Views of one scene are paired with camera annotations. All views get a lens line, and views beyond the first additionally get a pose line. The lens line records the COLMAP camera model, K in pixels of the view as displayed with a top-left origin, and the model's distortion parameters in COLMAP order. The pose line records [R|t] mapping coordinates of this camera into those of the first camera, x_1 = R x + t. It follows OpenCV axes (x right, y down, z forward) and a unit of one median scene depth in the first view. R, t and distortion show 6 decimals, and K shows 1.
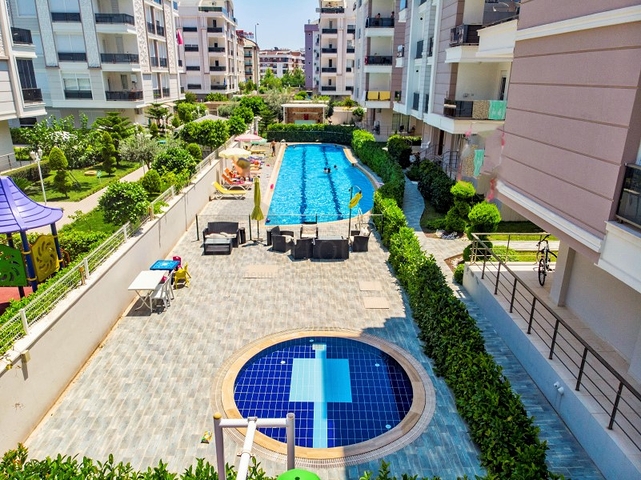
lens RADIAL K [[469.2, 0, 316.8], [0, 469.2, 239.3], [0, 0, 1]] dist [-0.000547, 0.004895]
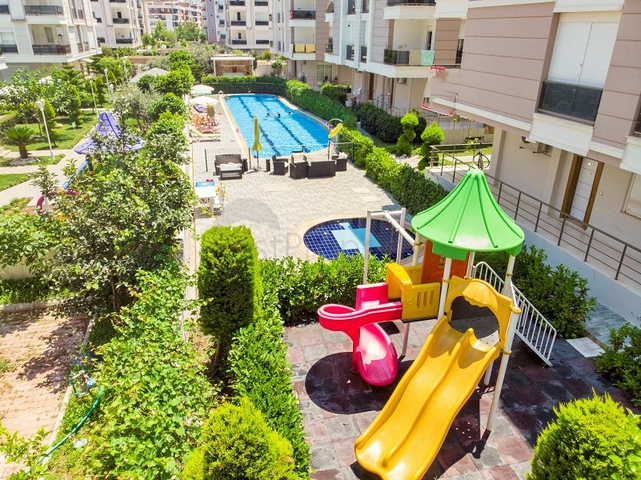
lens RADIAL K [[469.2, 0, 319.8], [0, 469.2, 239.4], [0, 0, 1]] dist [-0.000547, 0.004895]
pose [[0.974042, -0.090054, 0.207683, -0.117811], [0.071781, 0.992989, 0.093918, 0.041319], [-0.214684, -0.076572, 0.973677, -0.123141]]
